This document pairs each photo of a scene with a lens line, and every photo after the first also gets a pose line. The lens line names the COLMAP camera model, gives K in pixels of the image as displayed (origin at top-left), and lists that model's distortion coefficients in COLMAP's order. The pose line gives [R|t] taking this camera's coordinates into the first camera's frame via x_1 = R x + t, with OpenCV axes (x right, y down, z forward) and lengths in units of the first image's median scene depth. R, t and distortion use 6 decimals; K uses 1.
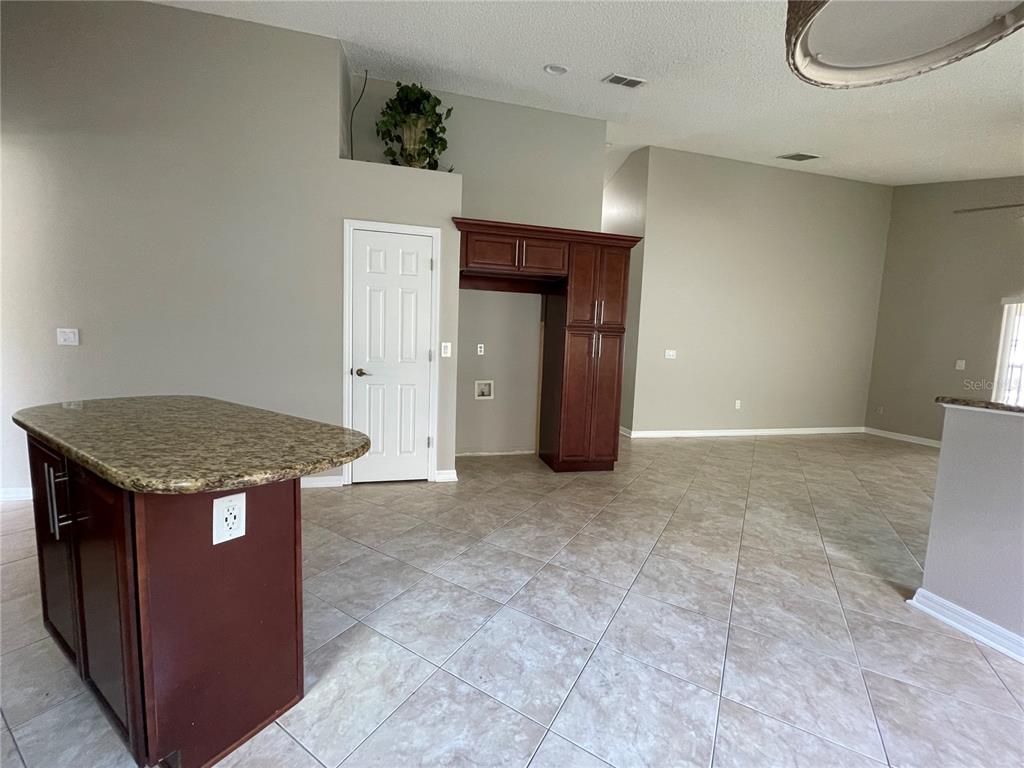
lens RADIAL K [[416.3, 0, 511.2], [0, 416.3, 381.2], [0, 0, 1]] dist [0.000734, 0.000586]
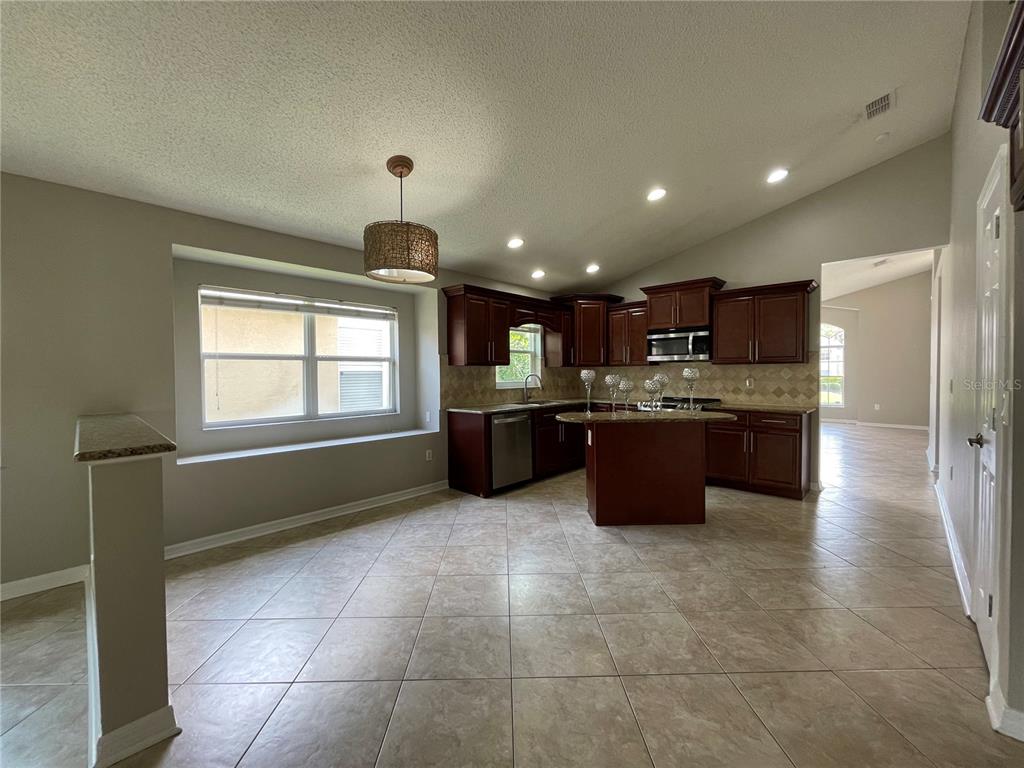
lens RADIAL K [[416.3, 0, 511.2], [0, 416.3, 381.2], [0, 0, 1]] dist [0.000734, 0.000586]
pose [[-0.842621, -0.023543, -0.537992, 0.987145], [-0.074754, 0.994485, 0.073562, -0.185900], [0.533293, 0.102202, -0.839734, 2.100719]]
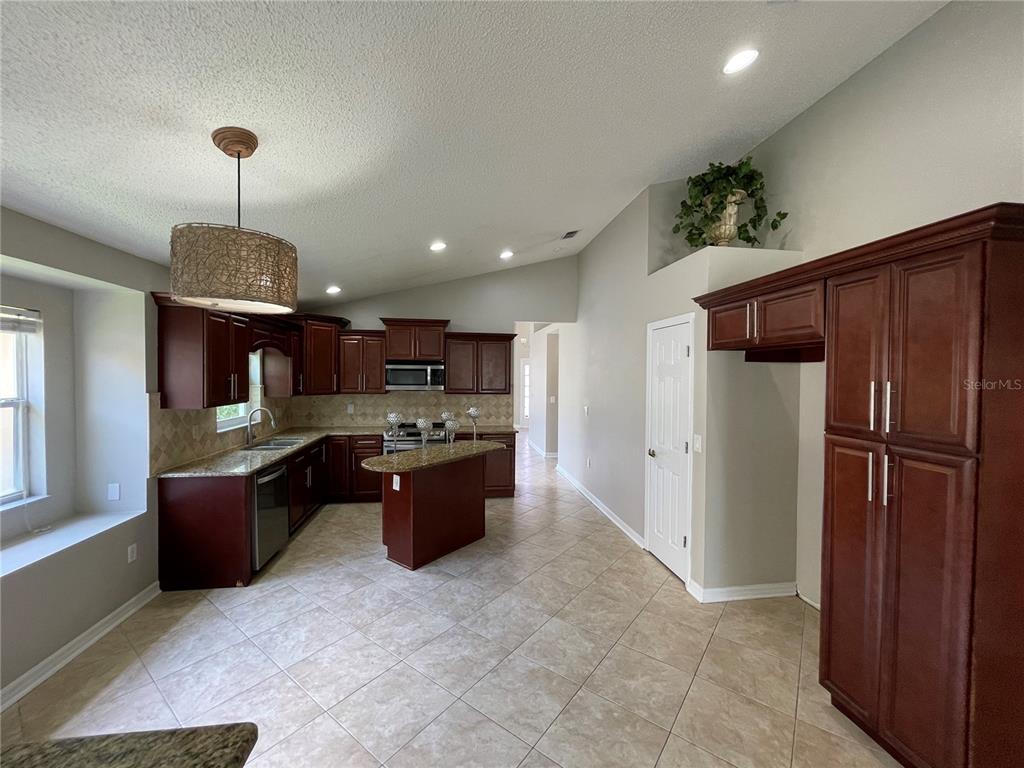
lens RADIAL K [[416.3, 0, 511.2], [0, 416.3, 381.2], [0, 0, 1]] dist [0.000734, 0.000586]
pose [[-0.104214, -0.022040, -0.994311, 1.484298], [-0.101660, 0.994754, -0.011395, -0.302562], [0.989346, 0.099894, -0.105908, 1.333133]]
